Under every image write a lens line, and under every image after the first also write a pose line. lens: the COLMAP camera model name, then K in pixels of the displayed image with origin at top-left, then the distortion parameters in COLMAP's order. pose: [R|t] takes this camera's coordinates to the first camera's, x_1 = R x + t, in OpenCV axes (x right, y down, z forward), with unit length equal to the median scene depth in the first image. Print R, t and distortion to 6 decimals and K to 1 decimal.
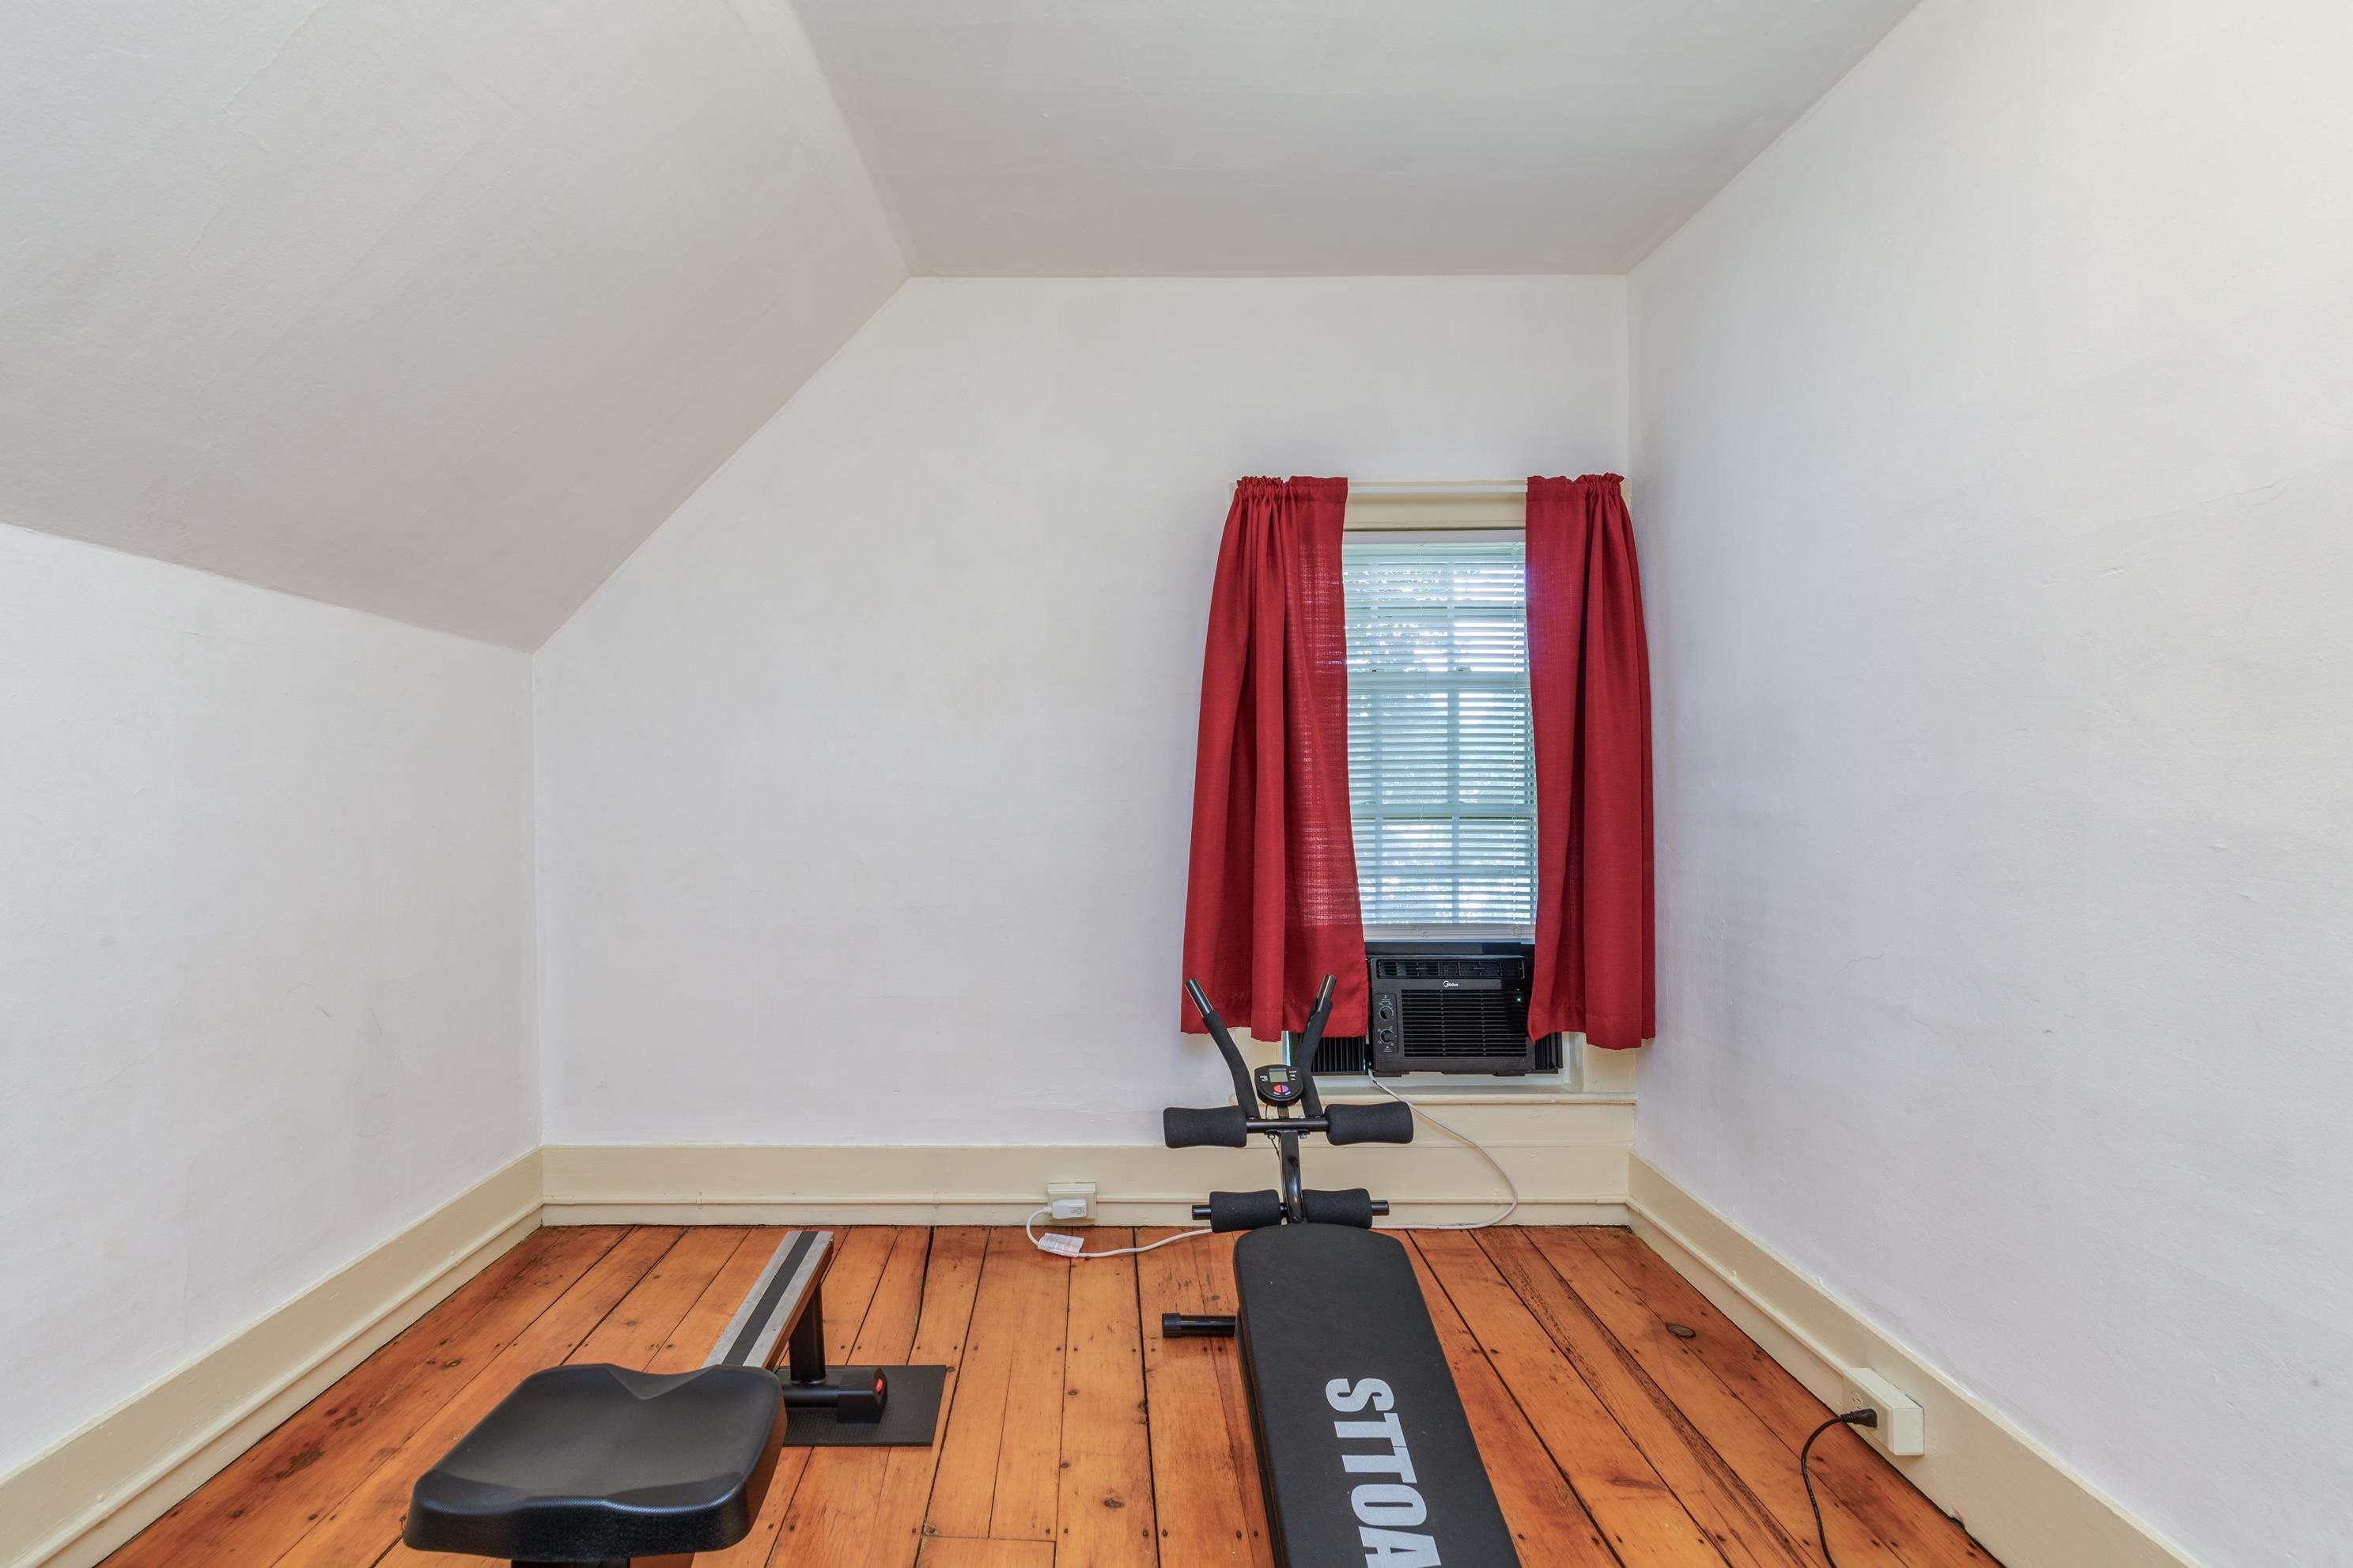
lens RADIAL K [[1122.2, 0, 1178.1], [0, 1122.2, 801.3], [0, 0, 1]] dist [-0.001622, -0.000255]
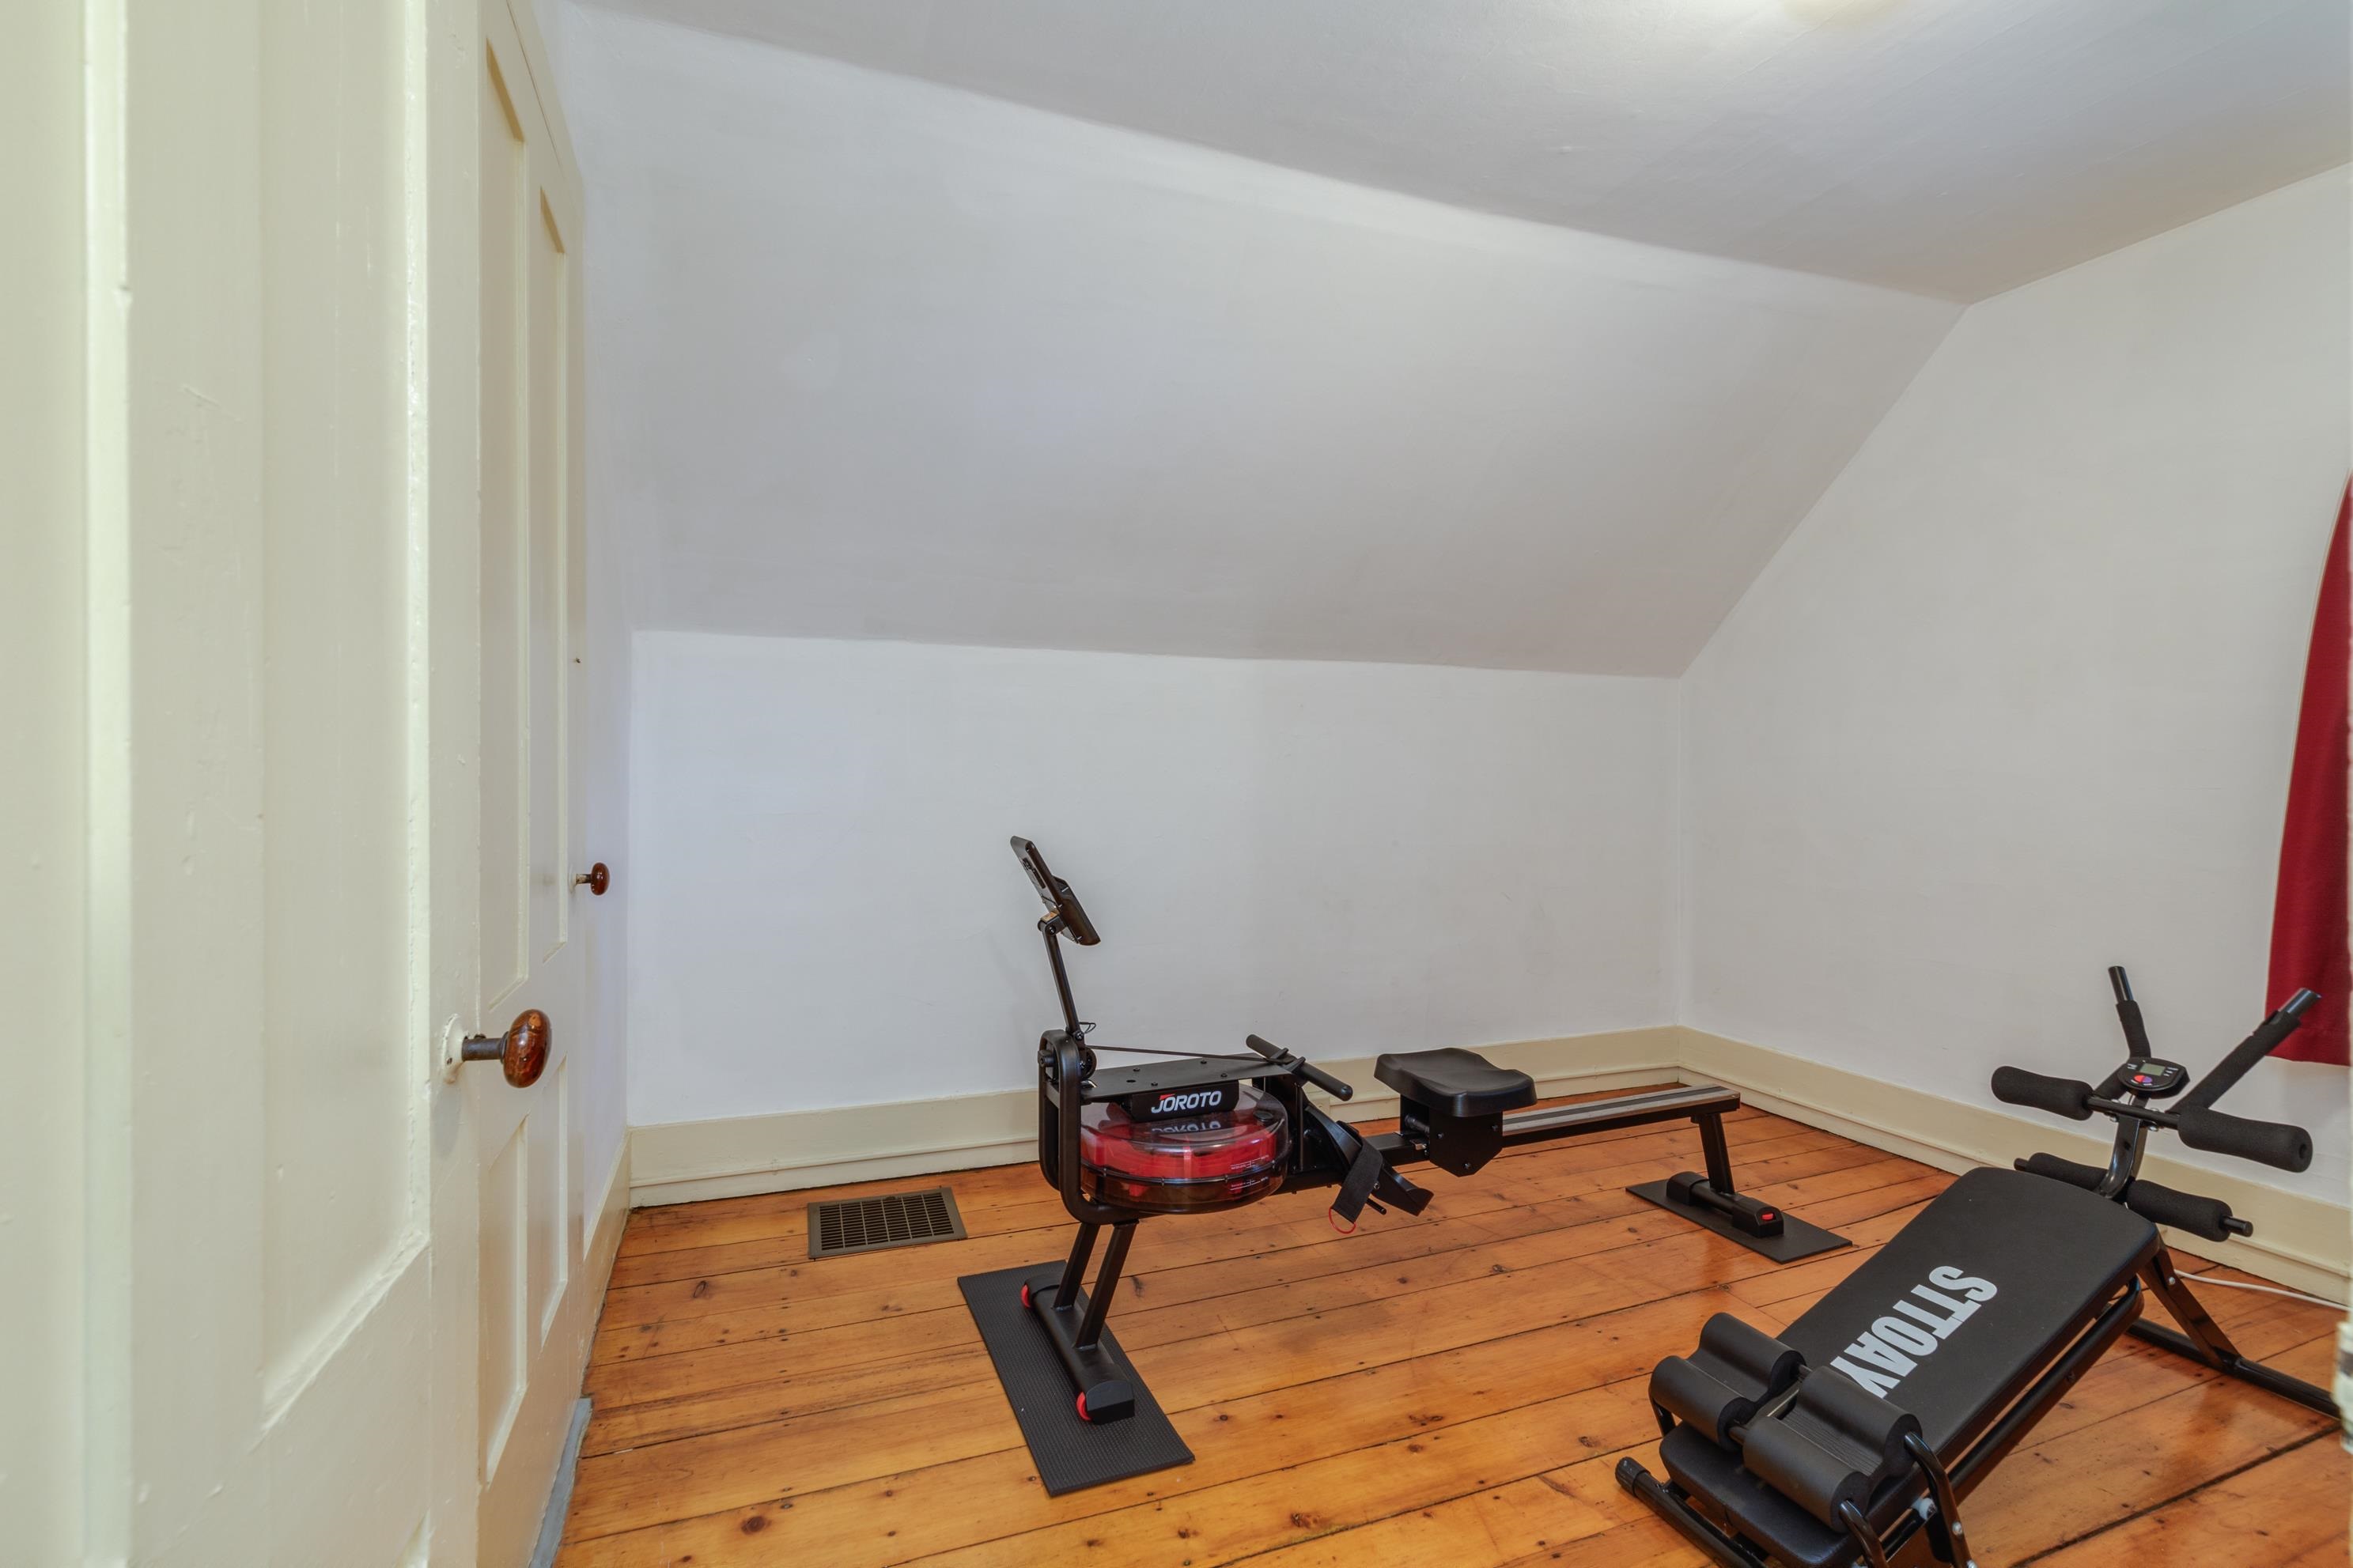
lens RADIAL K [[1092.3, 0, 1139.1], [0, 1092.3, 779.3], [0, 0, 1]] dist [-0.001367, -0.000079]
pose [[0.342345, 0.006701, -0.939550, 0.710116], [-0.013803, 0.999903, 0.002102, 0.002269], [0.939473, 0.012249, 0.342405, -0.169470]]
